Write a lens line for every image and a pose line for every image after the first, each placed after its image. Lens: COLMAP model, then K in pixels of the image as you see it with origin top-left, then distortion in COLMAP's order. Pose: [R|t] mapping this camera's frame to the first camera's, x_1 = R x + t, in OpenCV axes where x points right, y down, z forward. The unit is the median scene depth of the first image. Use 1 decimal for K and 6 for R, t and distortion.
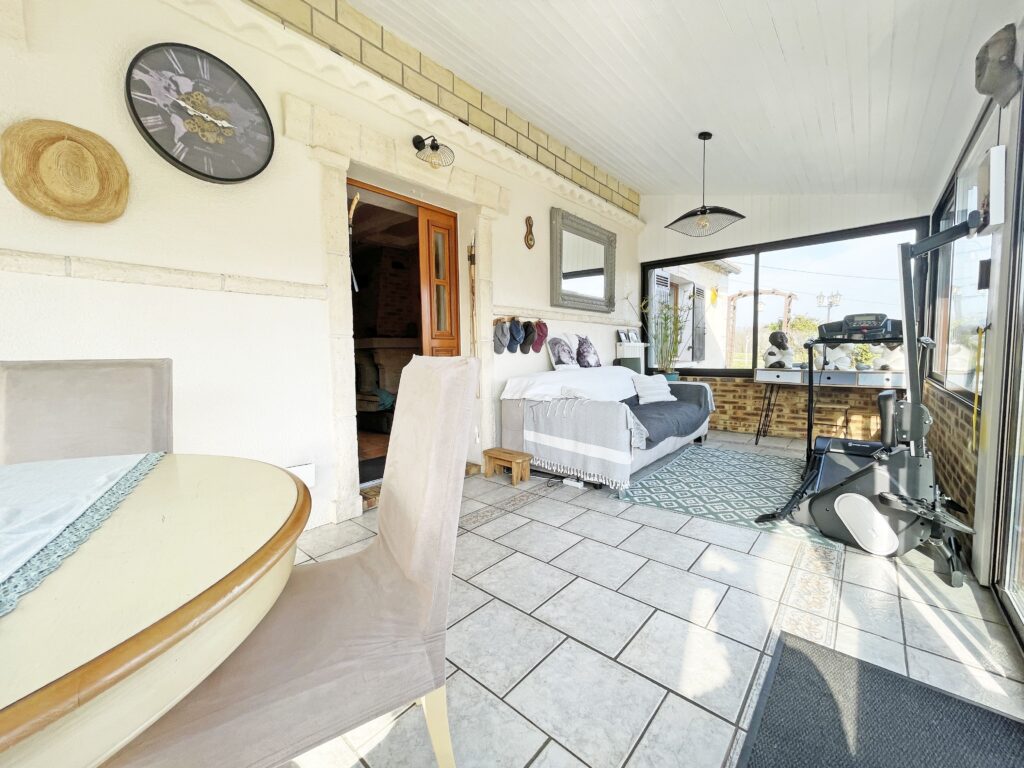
lens RADIAL K [[409.1, 0, 508.8], [0, 409.1, 381.6], [0, 0, 1]] dist [-0.001822, -0.000319]
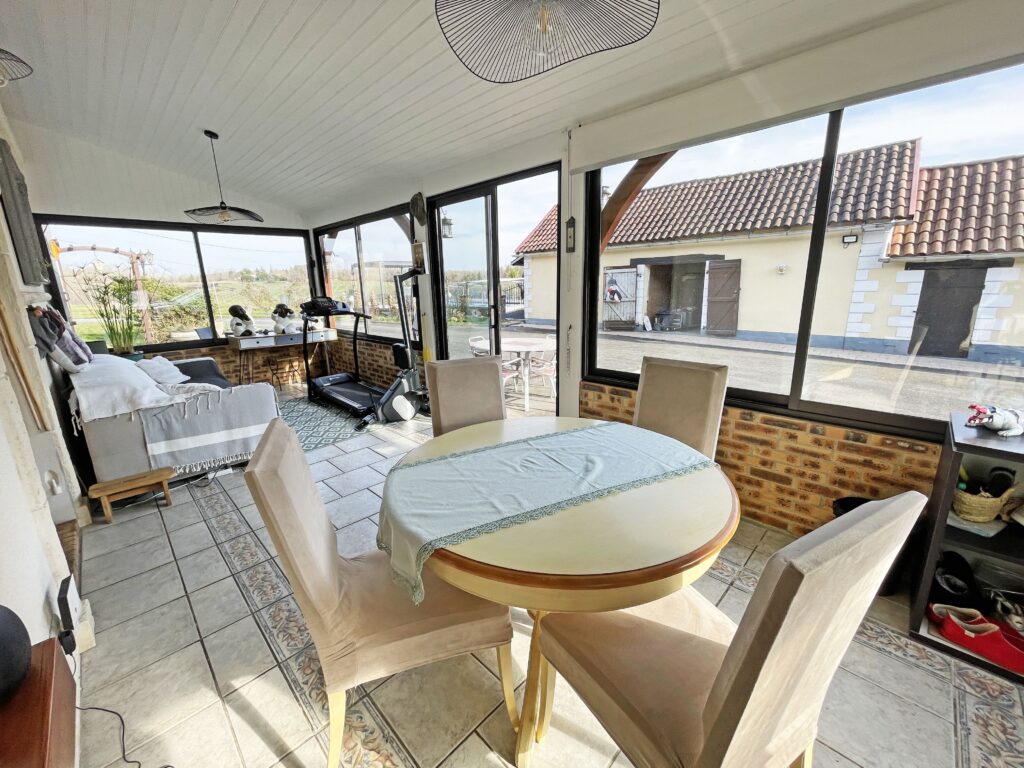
lens RADIAL K [[409.1, 0, 508.8], [0, 409.1, 381.6], [0, 0, 1]] dist [-0.001822, -0.000319]
pose [[0.053002, -0.220766, 0.973886, -0.758543], [0.094802, 0.971964, 0.215171, -0.126591], [-0.994084, 0.080922, 0.072445, 0.194291]]
